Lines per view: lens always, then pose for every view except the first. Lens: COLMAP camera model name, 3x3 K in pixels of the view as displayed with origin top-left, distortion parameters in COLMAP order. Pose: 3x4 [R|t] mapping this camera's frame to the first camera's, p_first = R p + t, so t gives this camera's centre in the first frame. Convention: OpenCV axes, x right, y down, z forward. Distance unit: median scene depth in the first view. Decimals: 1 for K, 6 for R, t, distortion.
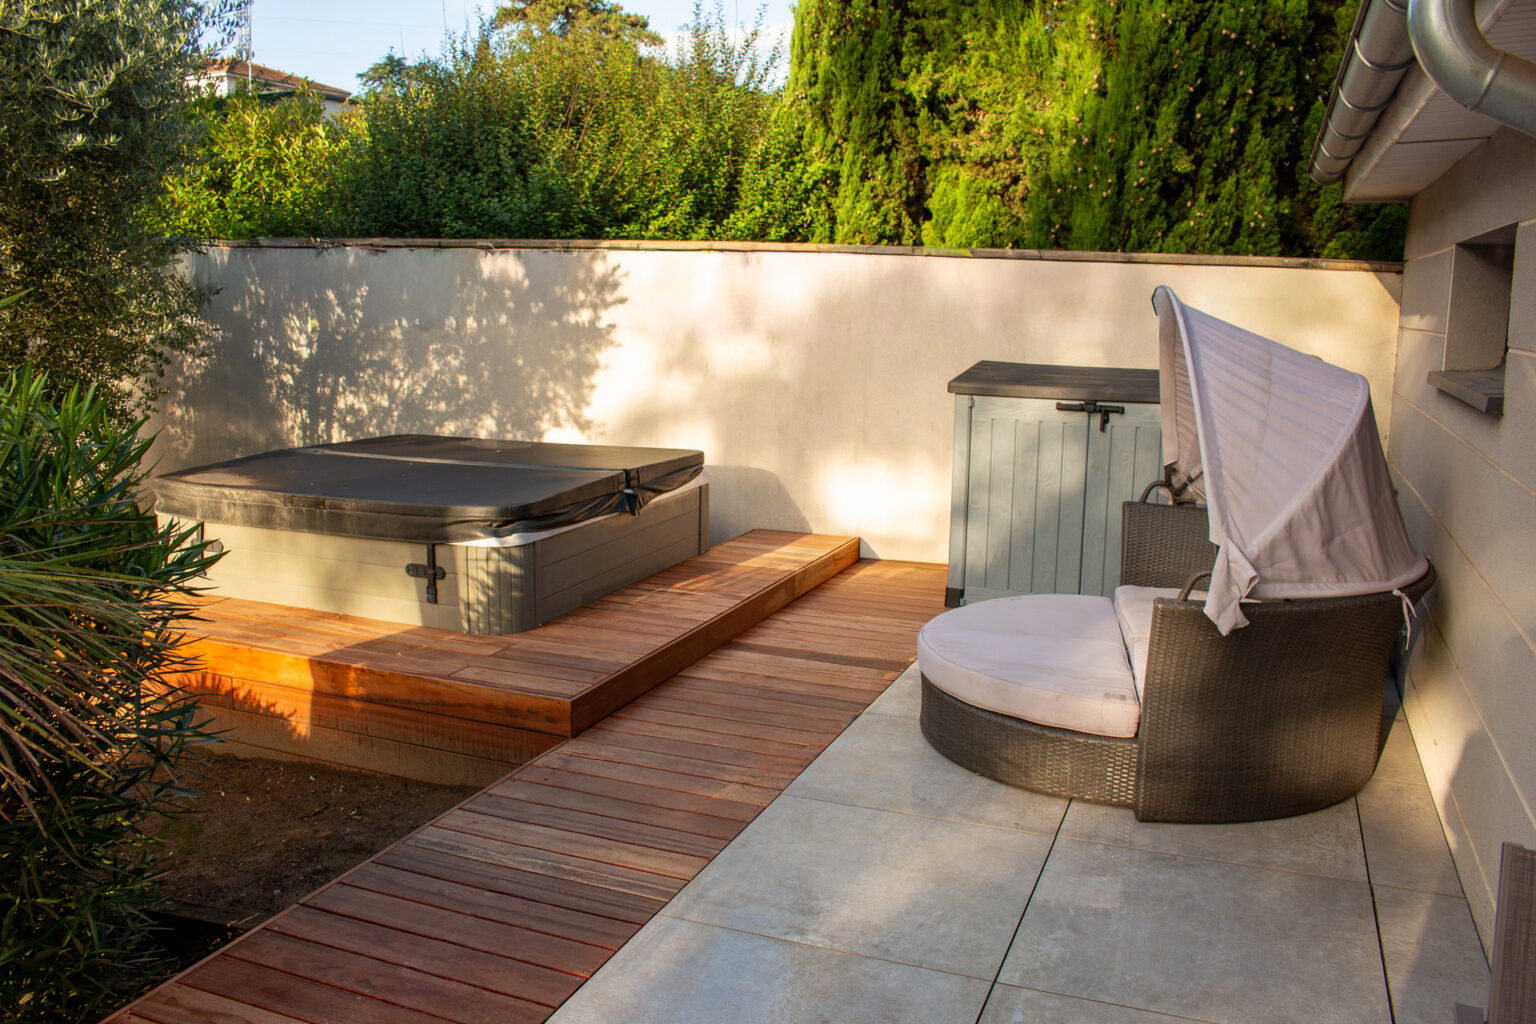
lens RADIAL K [[1268.1, 0, 768.0], [0, 1268.1, 512.0], [0, 0, 1]] dist [-0.155354, 0.123506]
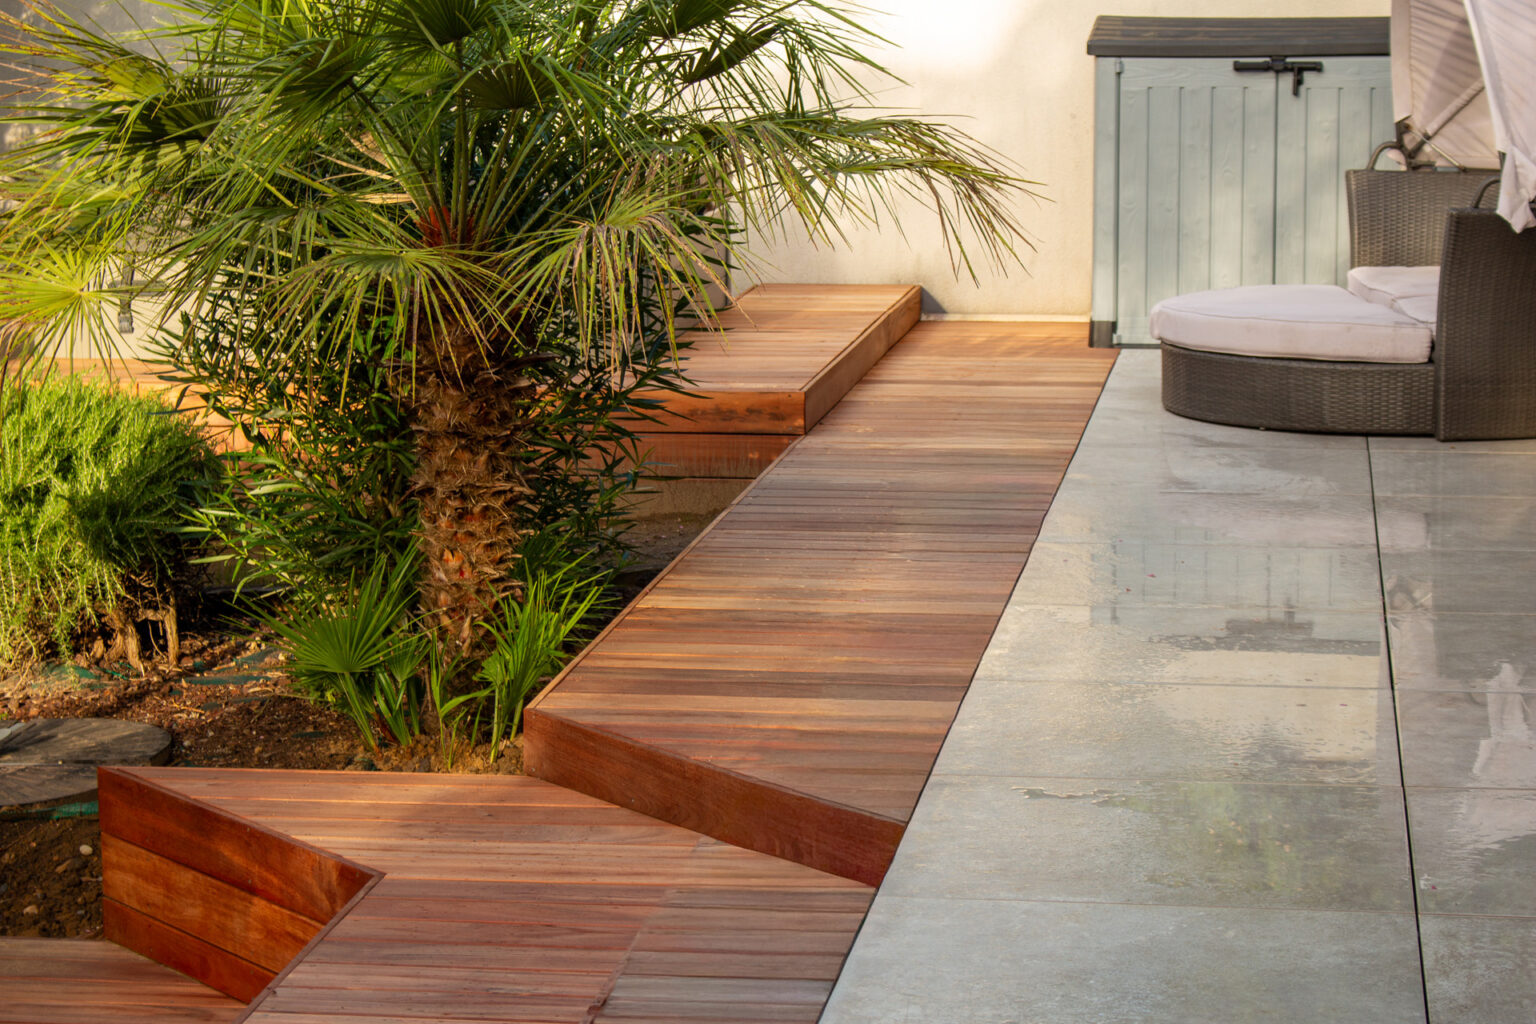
lens RADIAL K [[3661.8, 0, 768.0], [0, 3661.8, 512.0], [0, 0, 1]] dist [0.020832, 0.414453]
pose [[0.972552, -0.055297, 0.226020, -0.428350], [0.058387, 0.998269, -0.007004, 0.140774], [-0.225241, 0.020008, 0.974098, -0.834604]]
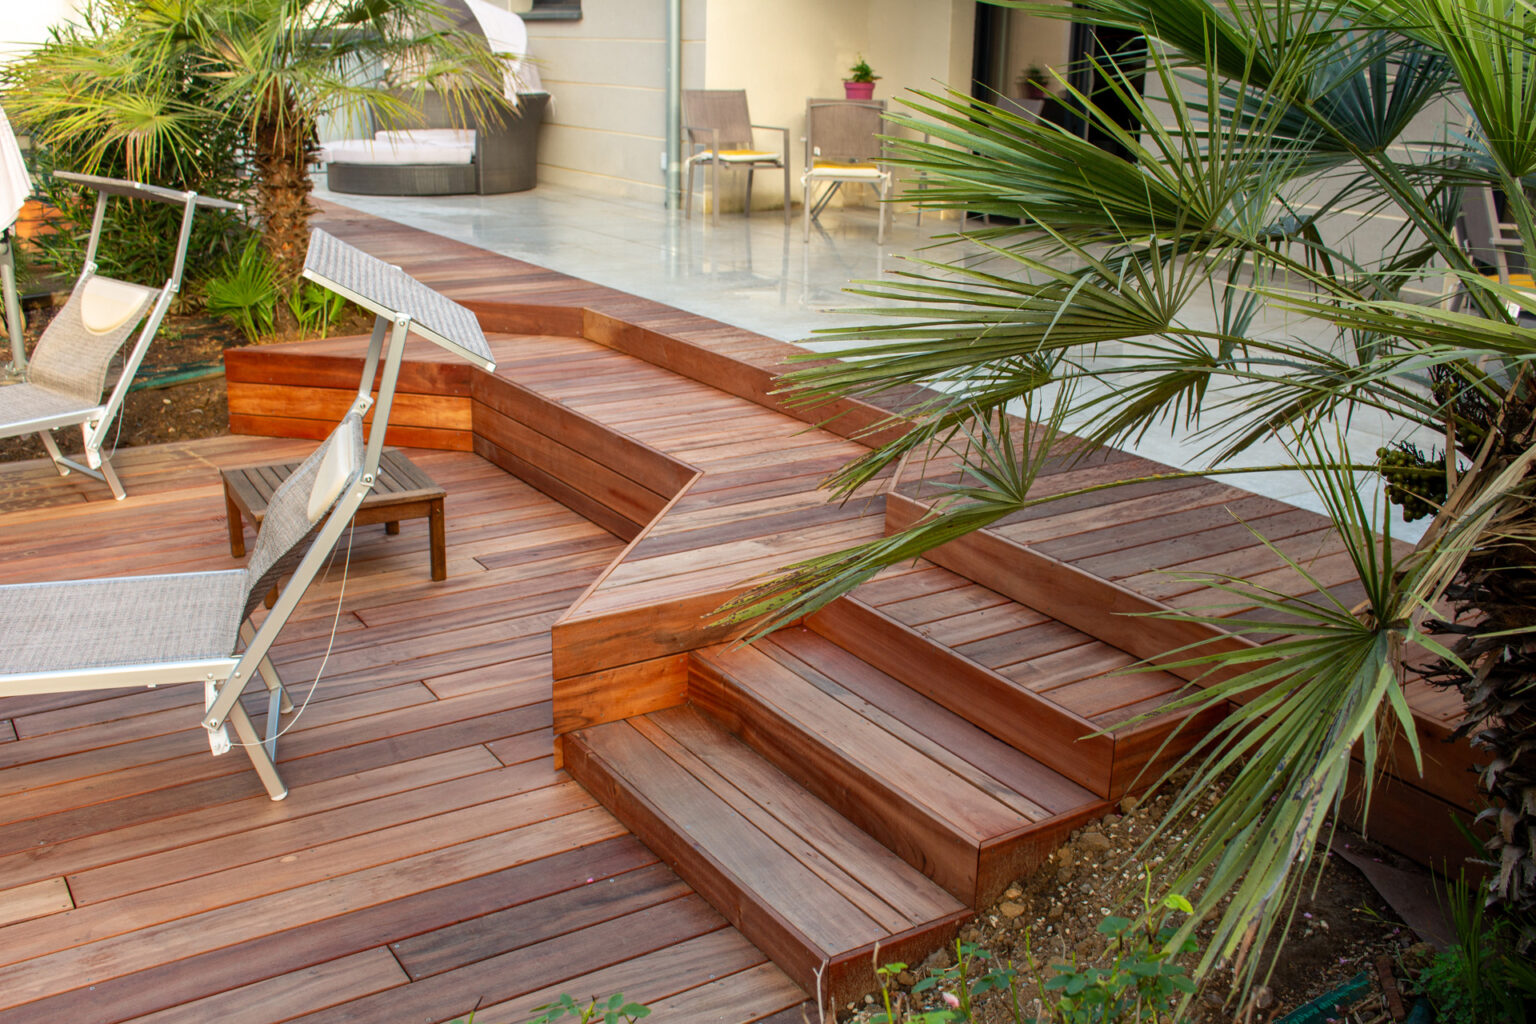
lens RADIAL K [[1502.1, 0, 768.0], [0, 1502.1, 512.0], [0, 0, 1]] dist [-0.138383, 0.129980]
pose [[0.581008, -0.245959, 0.775844, -0.841190], [0.127426, 0.968979, 0.211761, 0.144625], [-0.803861, -0.024172, 0.594326, -0.559377]]
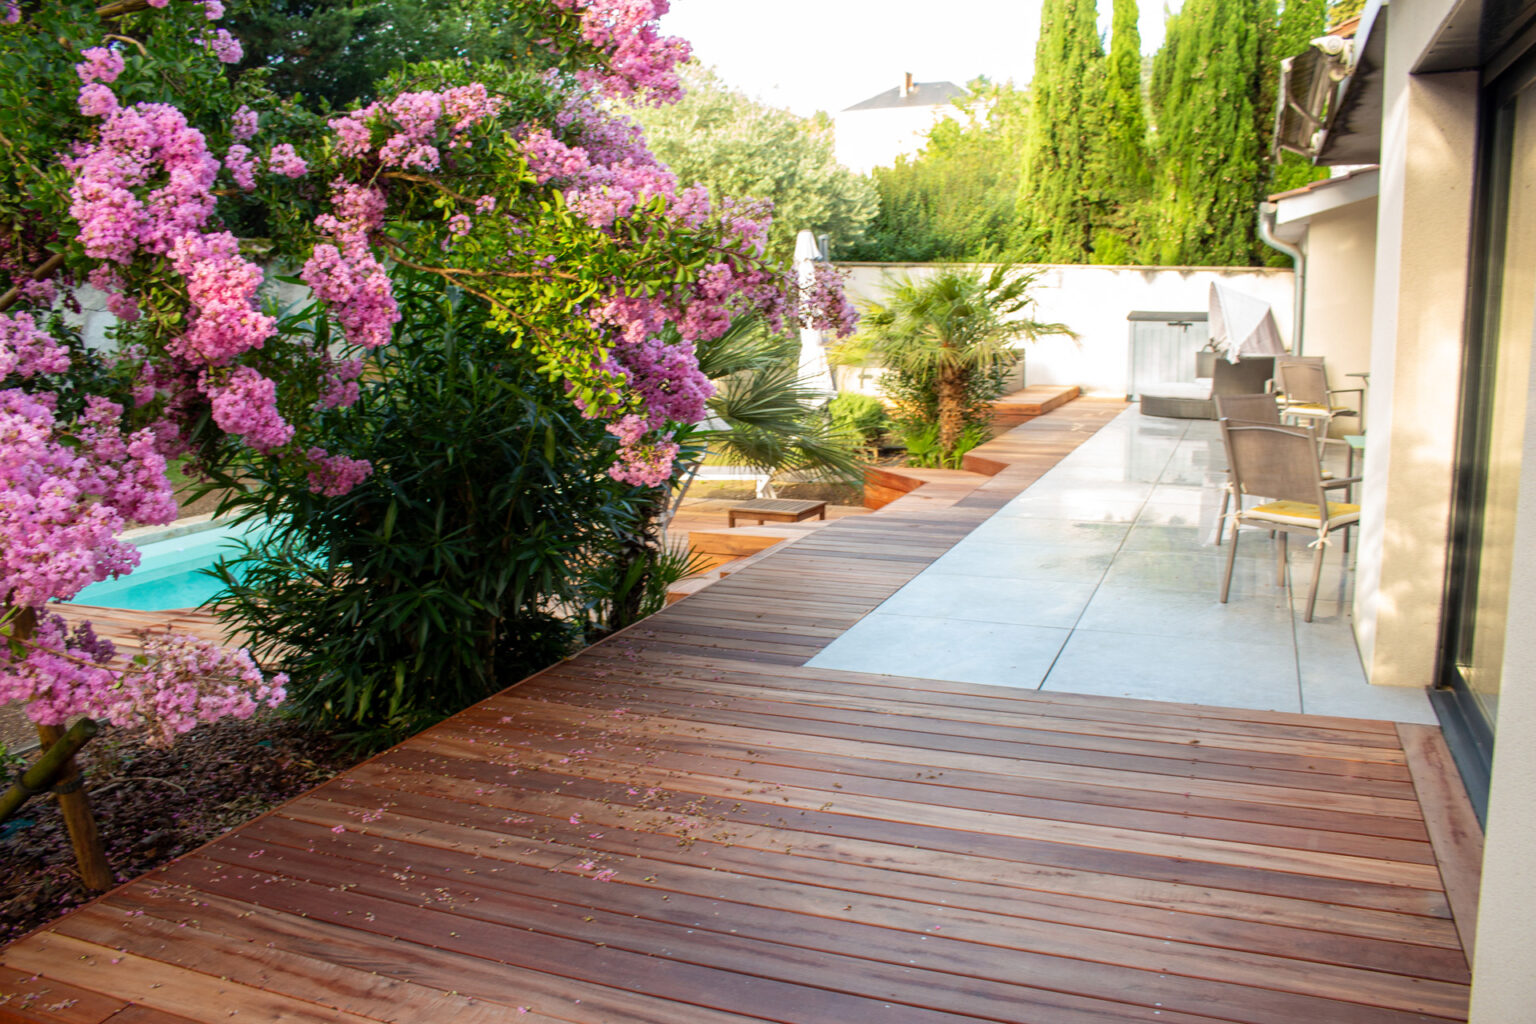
lens RADIAL K [[1268.1, 0, 768.0], [0, 1268.1, 512.0], [0, 0, 1]] dist [-0.155354, 0.123506]
pose [[0.999758, -0.021306, 0.005426, -0.502402], [0.021350, 0.999738, -0.008274, 0.249707], [-0.005248, 0.008387, 0.999951, -1.288862]]
